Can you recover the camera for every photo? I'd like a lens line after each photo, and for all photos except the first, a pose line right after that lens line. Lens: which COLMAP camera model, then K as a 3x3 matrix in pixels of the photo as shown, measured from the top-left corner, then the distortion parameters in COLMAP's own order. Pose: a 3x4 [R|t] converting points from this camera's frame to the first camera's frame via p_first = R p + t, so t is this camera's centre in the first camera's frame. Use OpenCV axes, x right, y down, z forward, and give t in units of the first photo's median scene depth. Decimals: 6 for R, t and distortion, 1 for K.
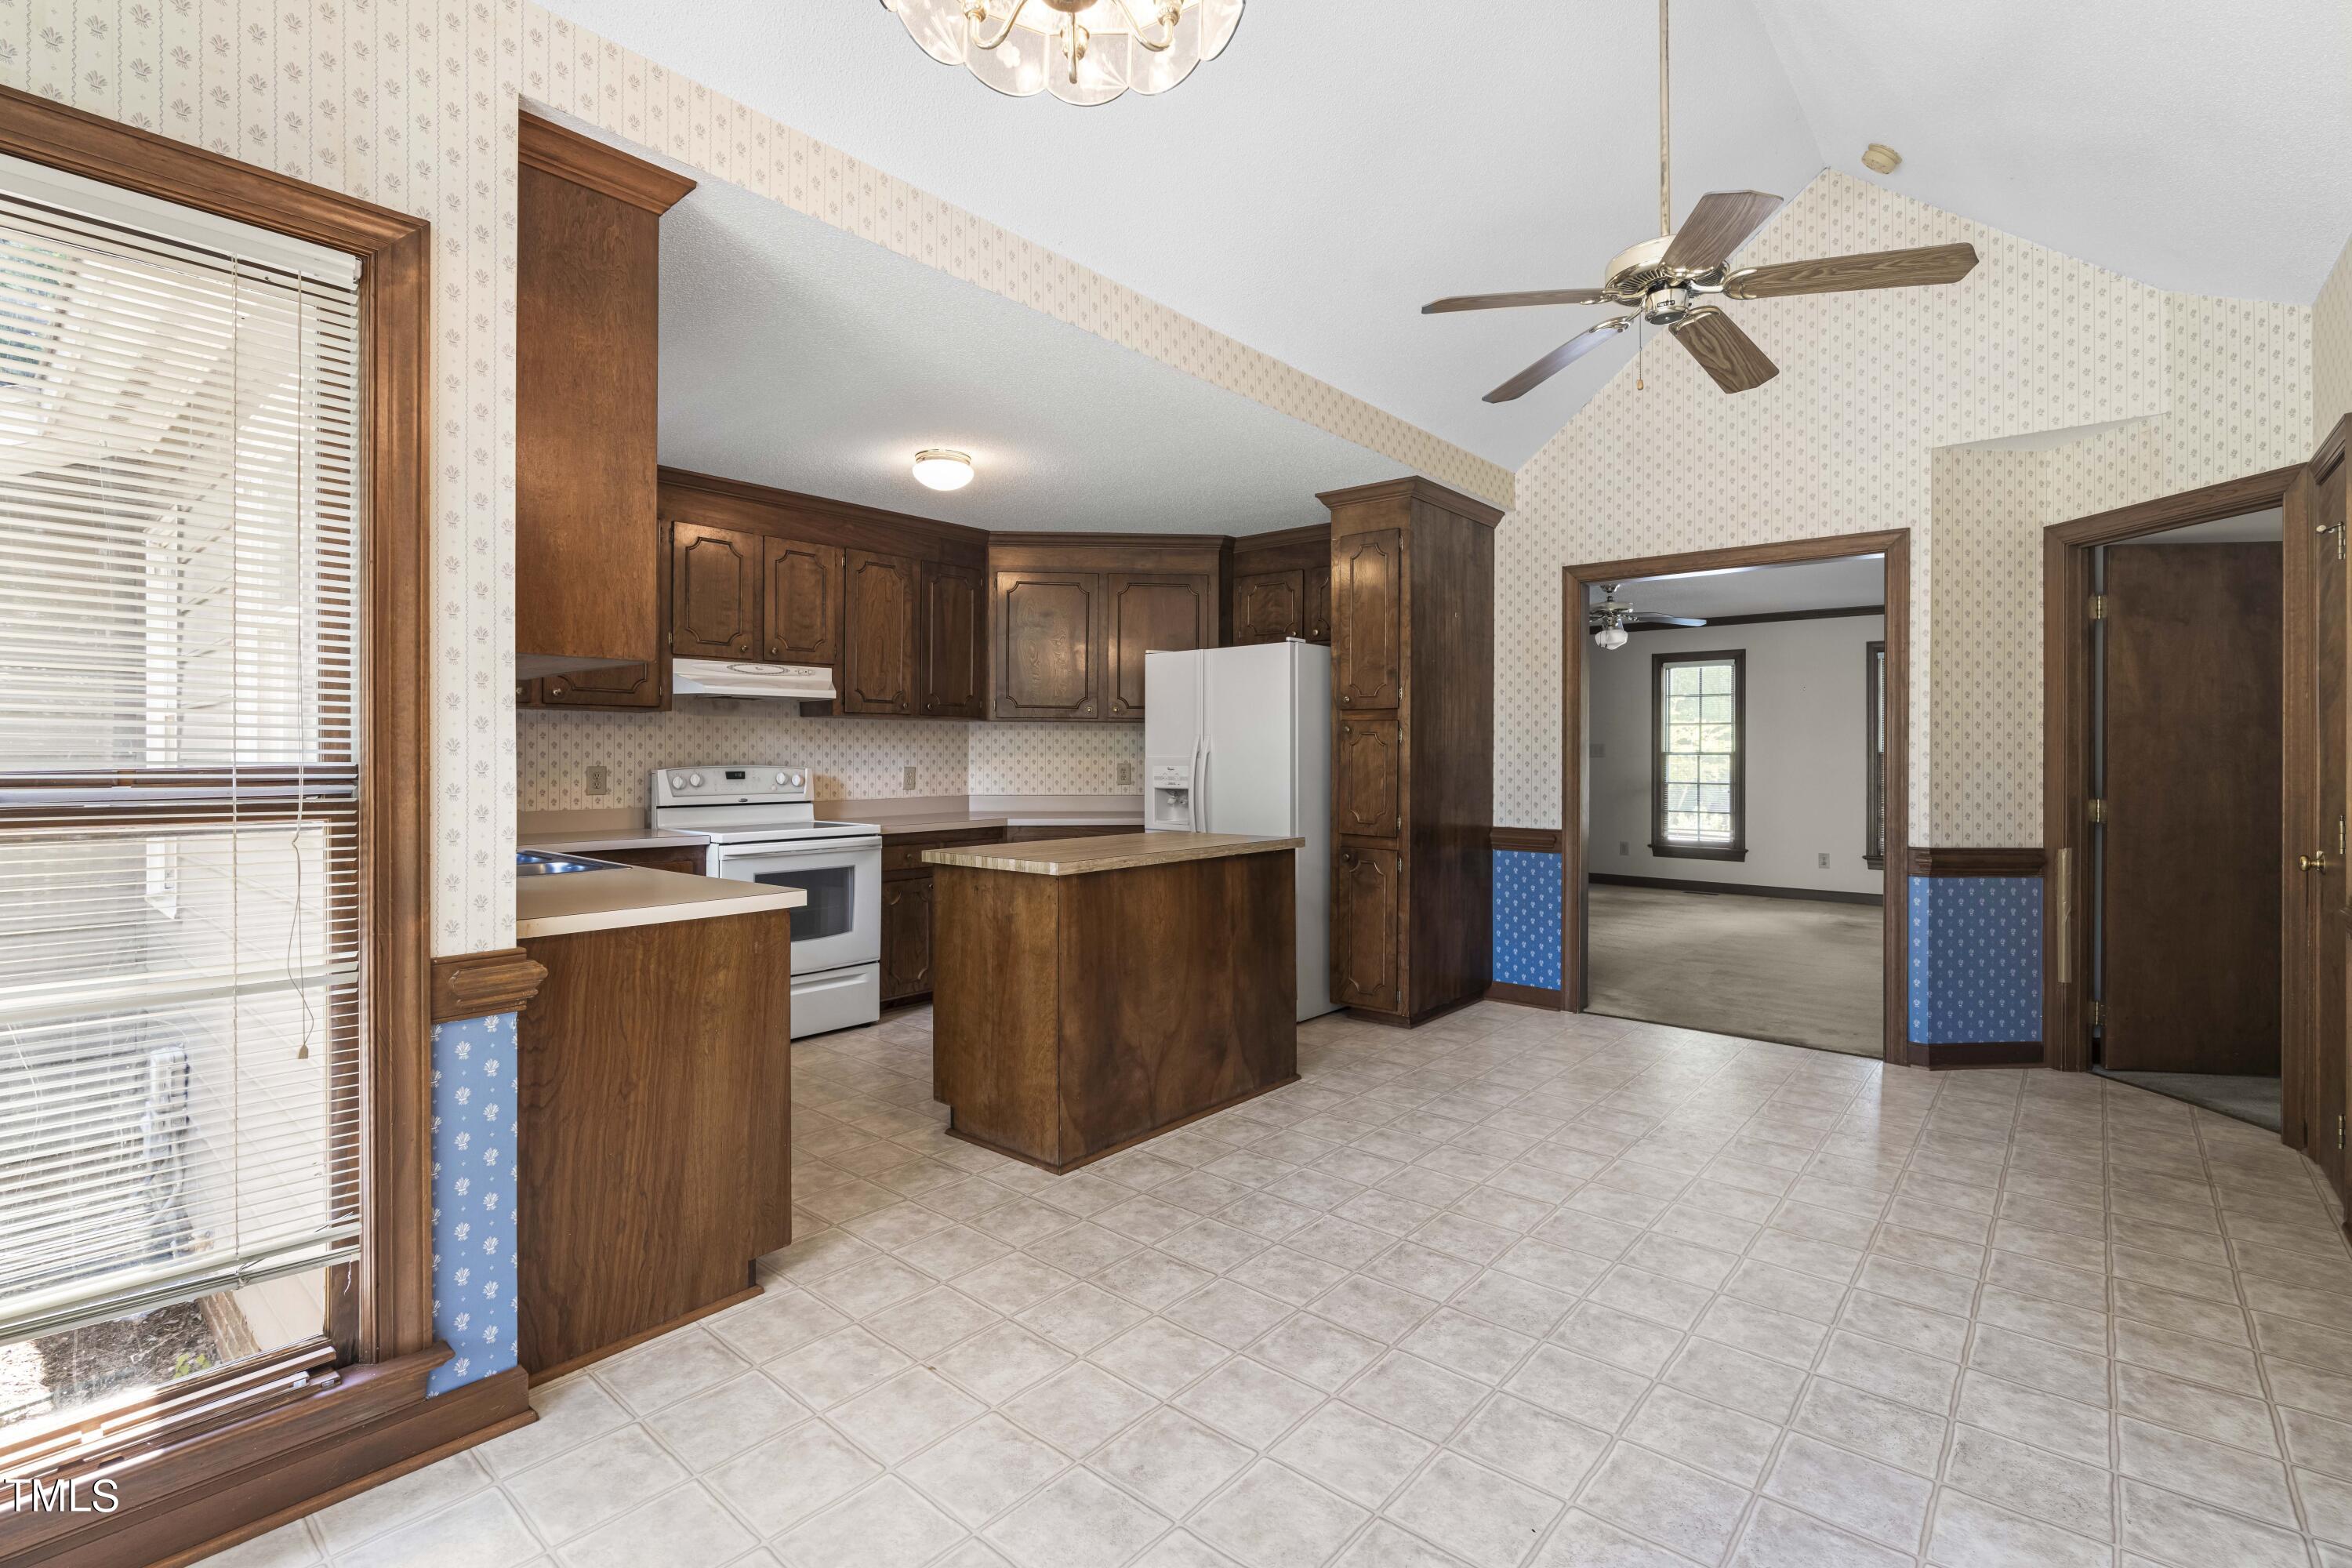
lens RADIAL K [[1076.0, 0, 1173.5], [0, 1076.0, 761.8], [0, 0, 1]] dist [-0.005513, 0.001855]
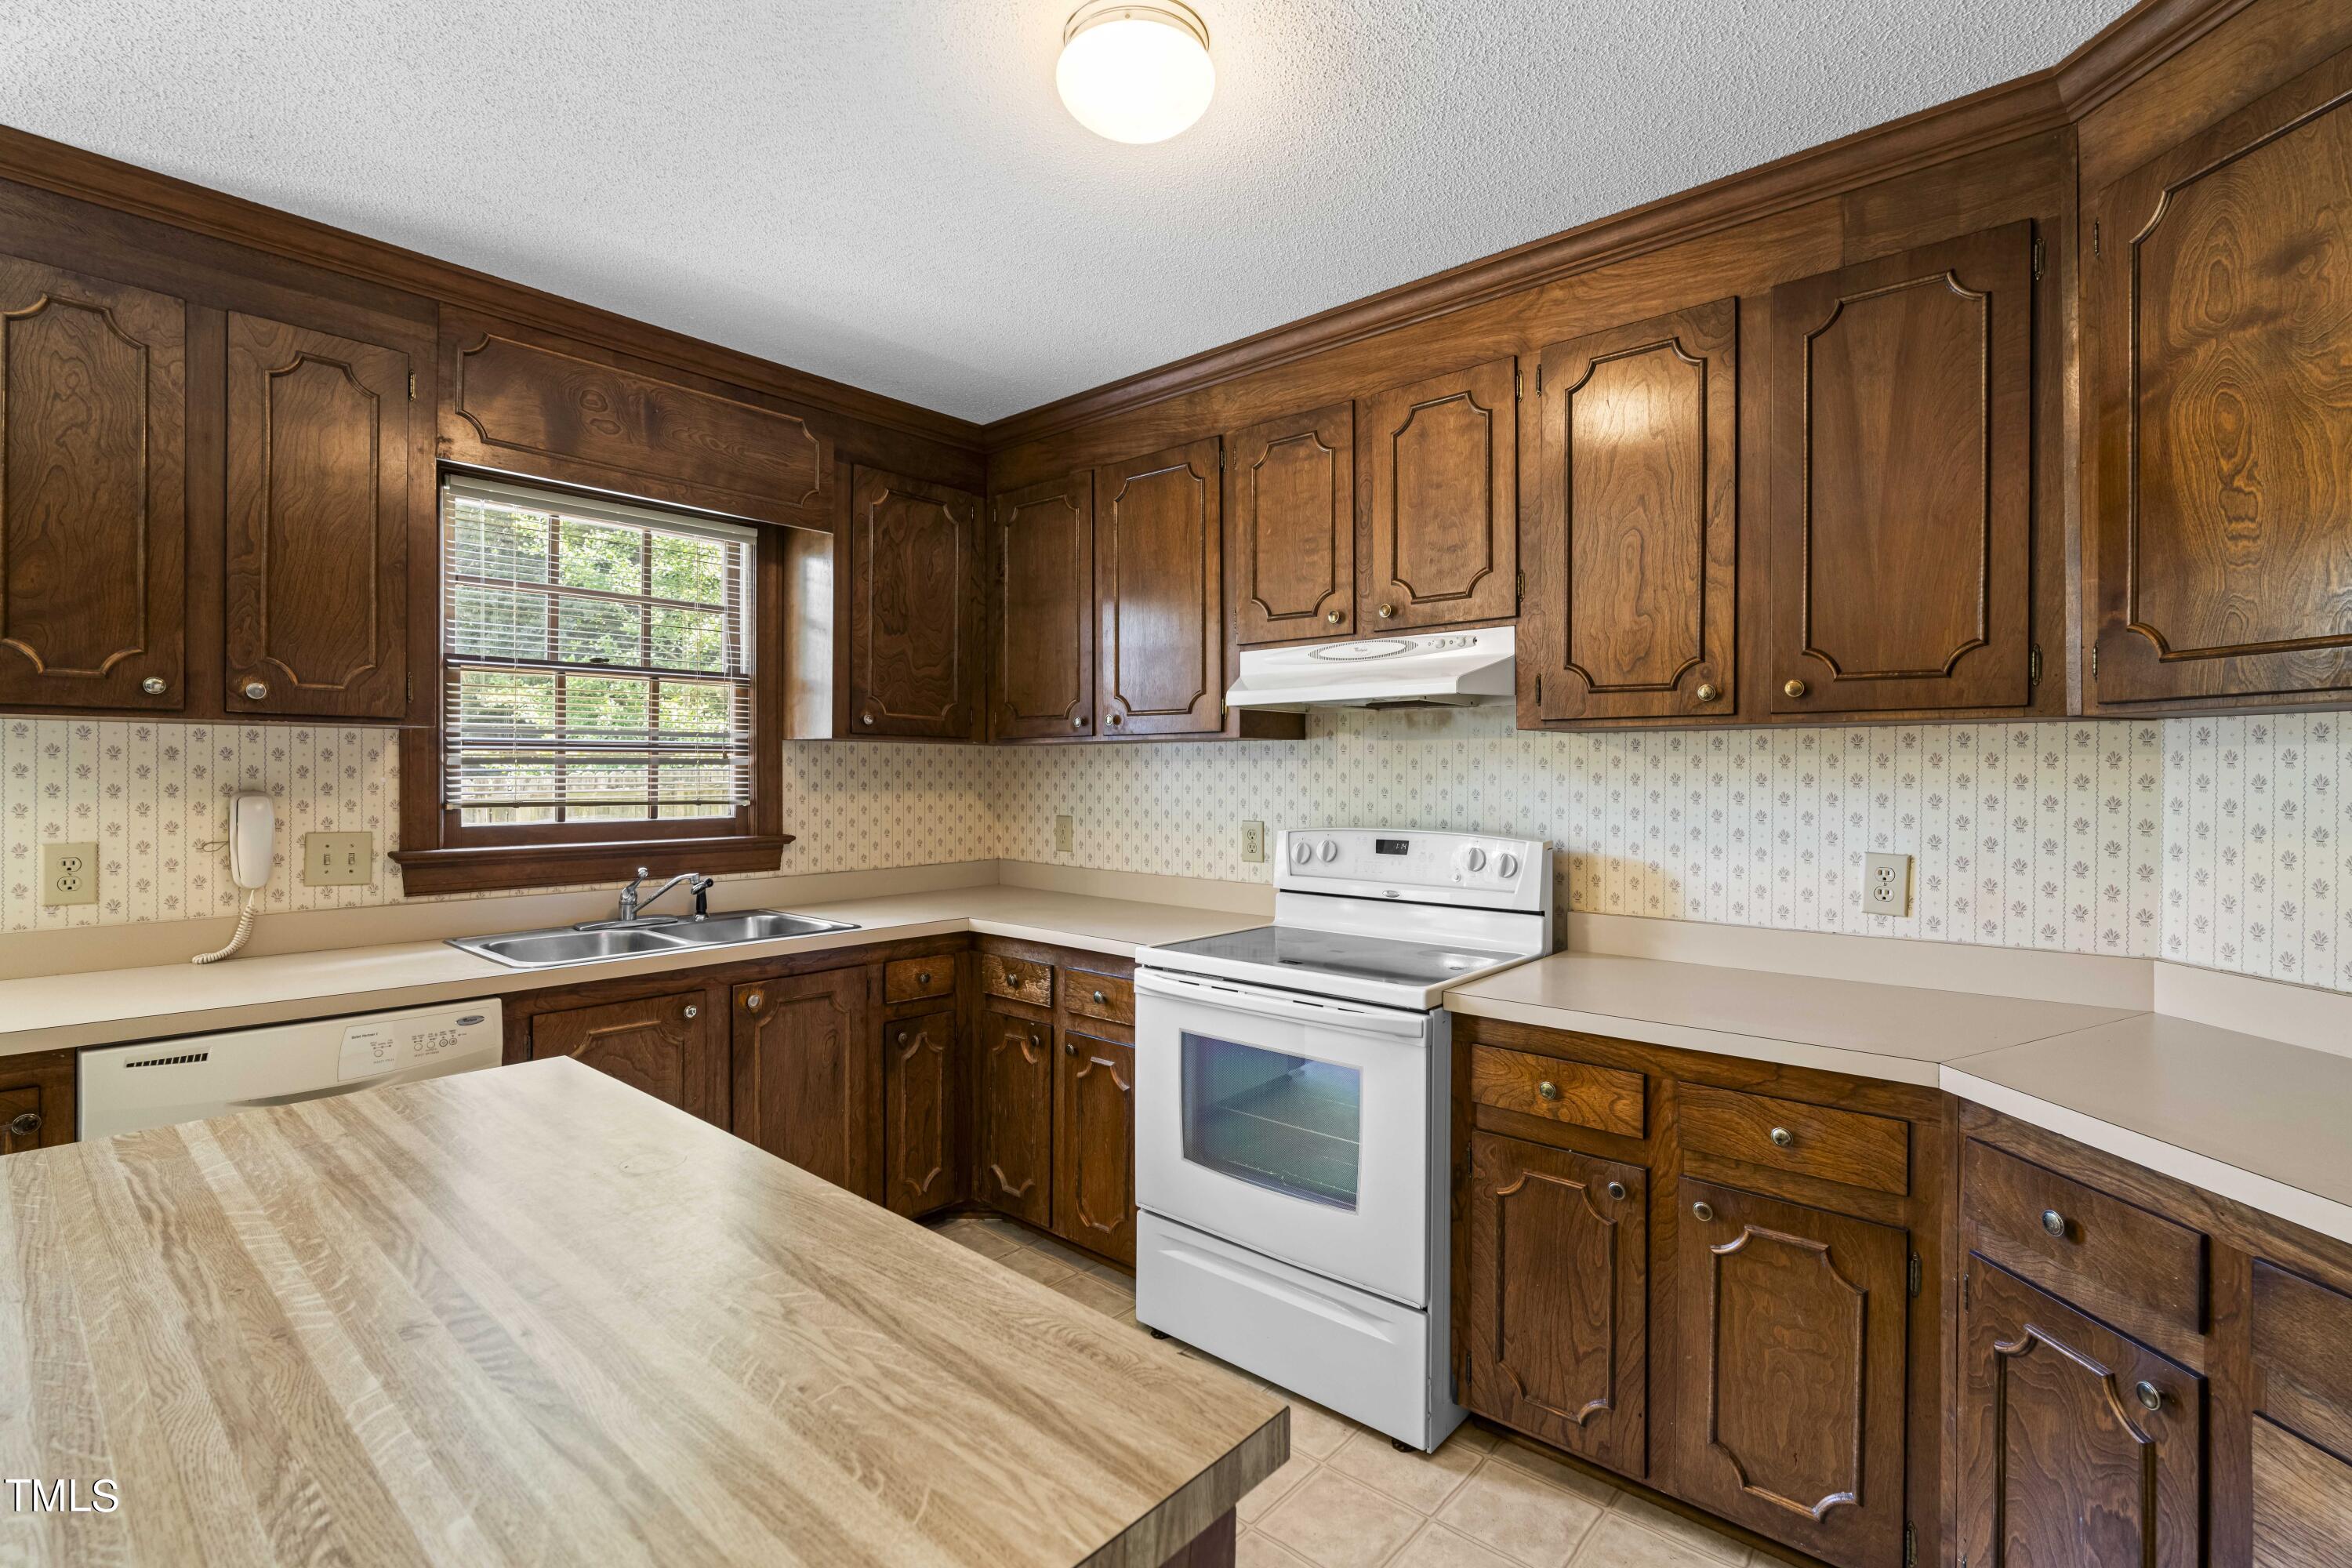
lens RADIAL K [[1076.0, 0, 1178.3], [0, 1076.0, 780.7], [0, 0, 1]] dist [-0.005513, 0.001855]
pose [[-0.013006, 0.006311, -0.999896, 0.143139], [-0.009690, 0.999932, 0.006438, -0.023136], [0.999868, 0.009772, -0.012944, 0.879500]]
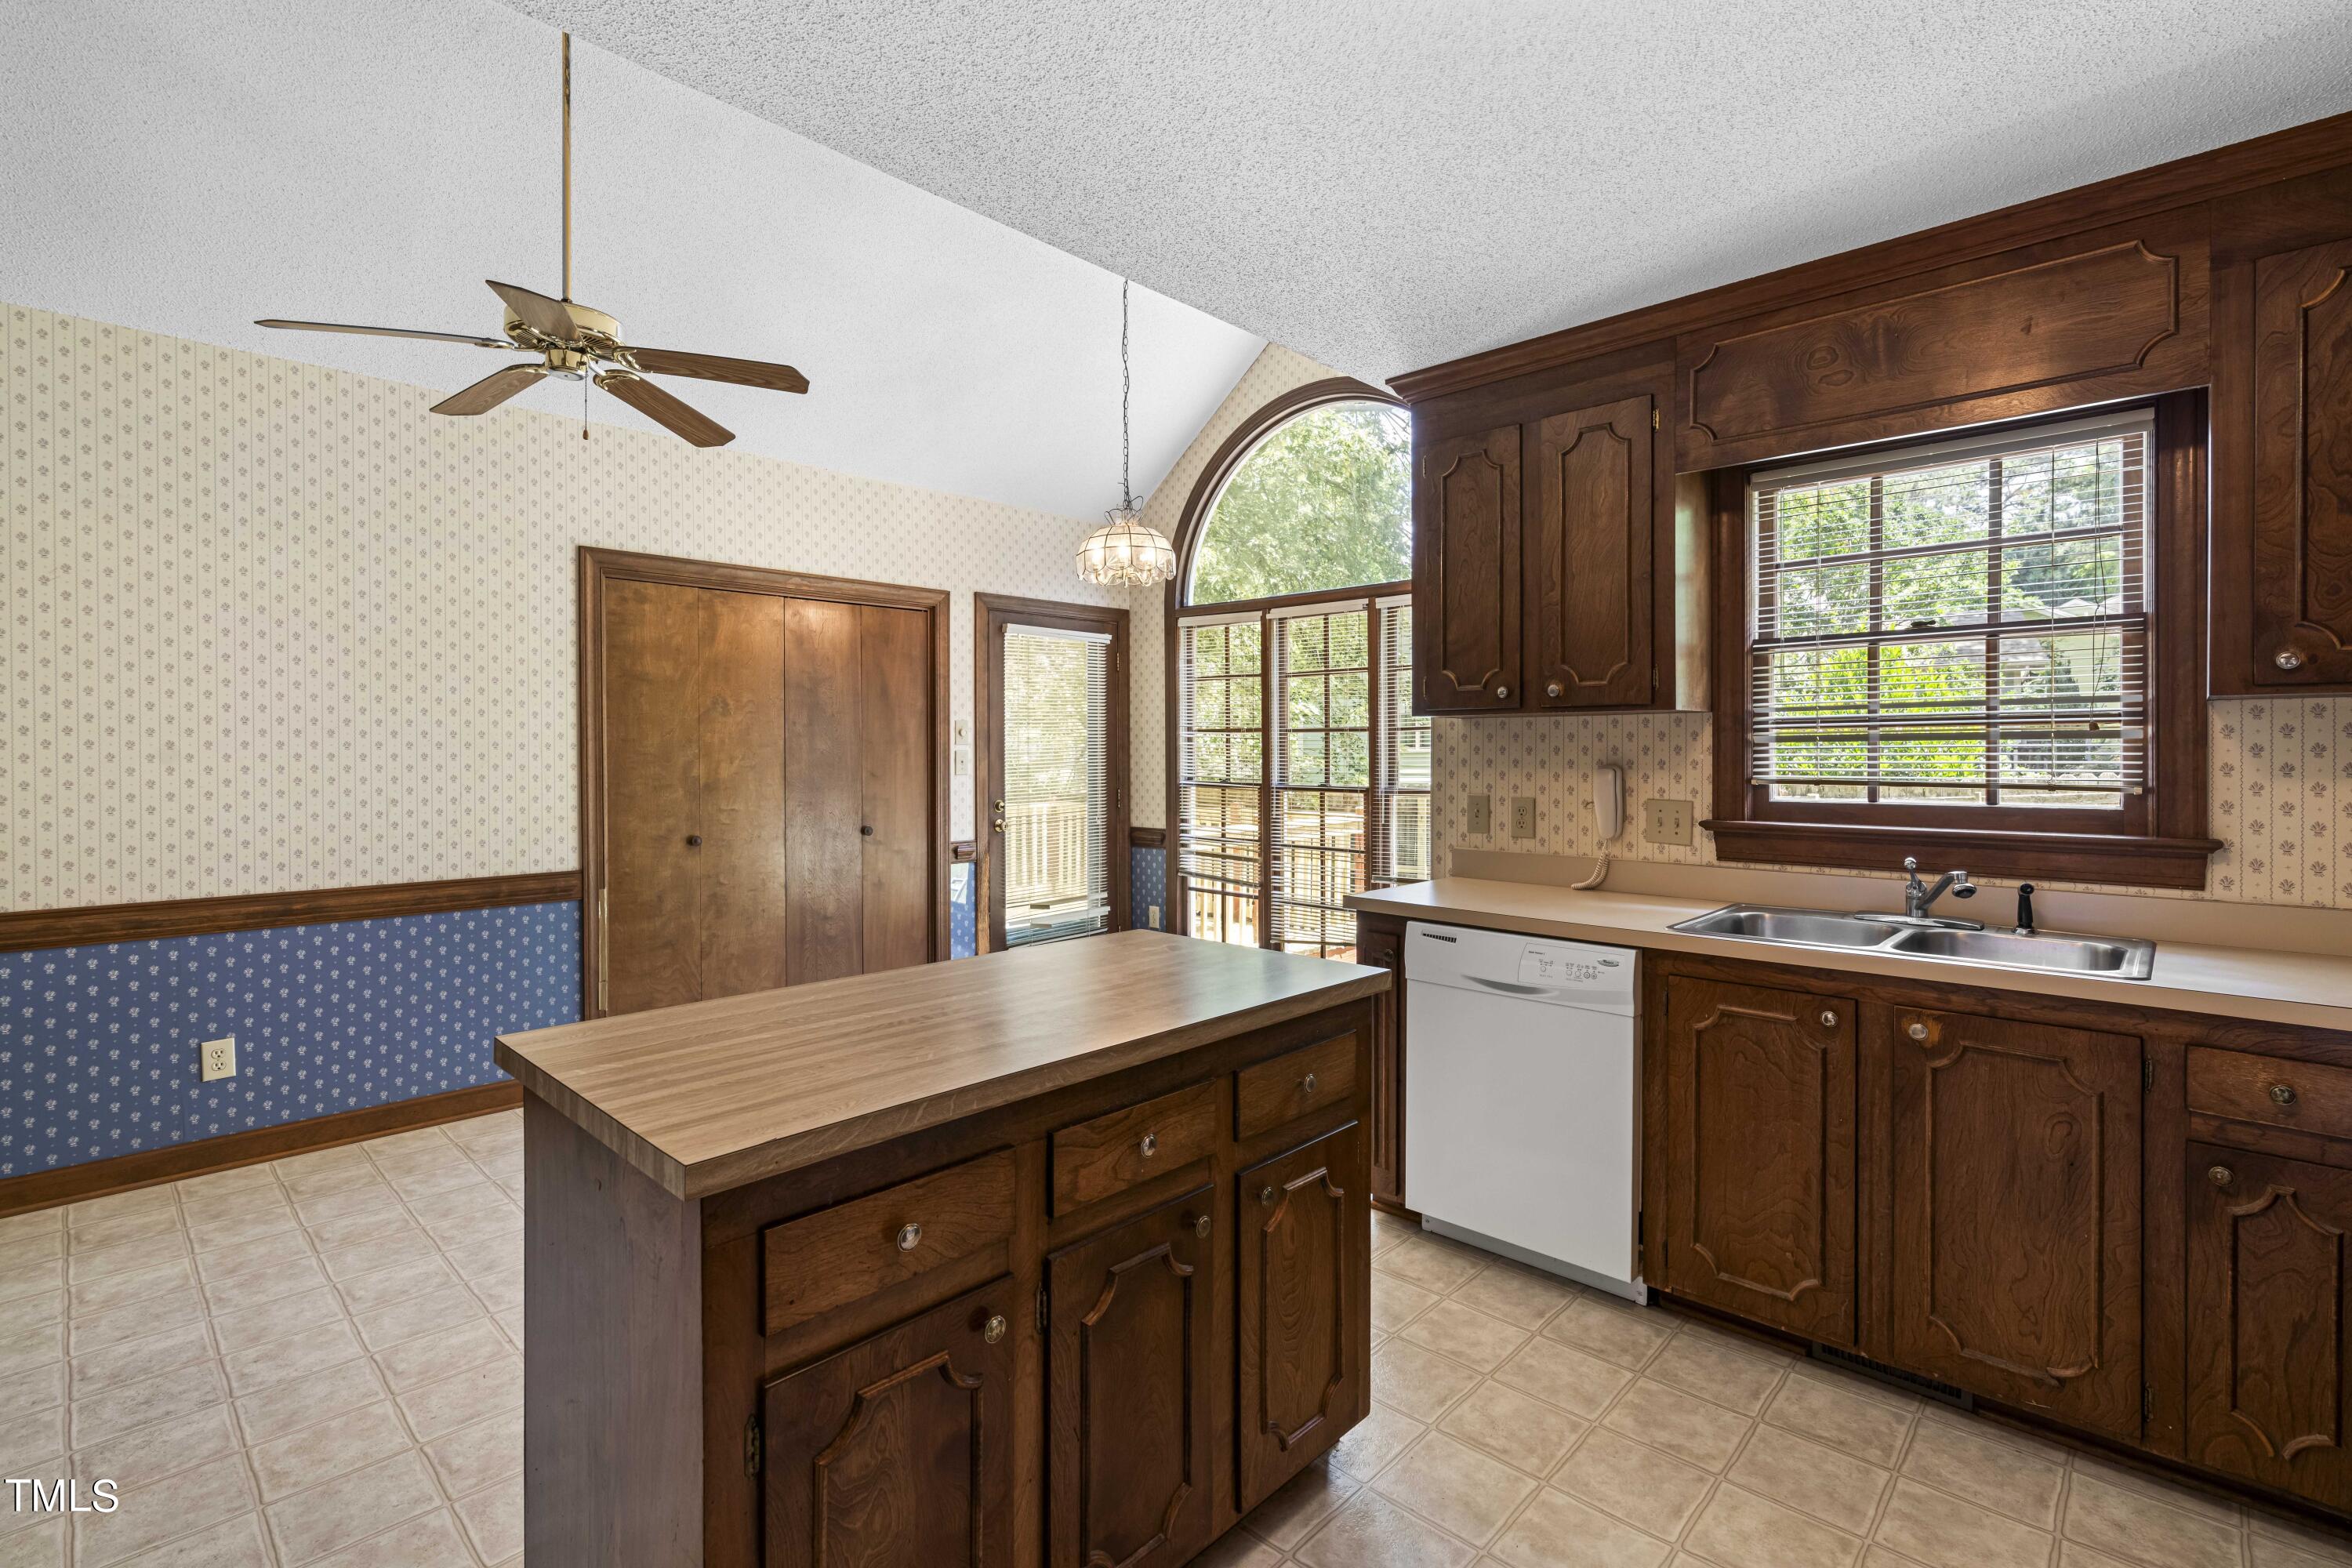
lens RADIAL K [[1076.0, 0, 1176.7], [0, 1076.0, 764.2], [0, 0, 1]] dist [-0.005513, 0.001855]
pose [[-0.998658, 0.000851, 0.051781, -0.106151], [0.001852, 0.999812, 0.019300, -0.024477], [-0.051755, 0.019370, -0.998472, 1.100661]]
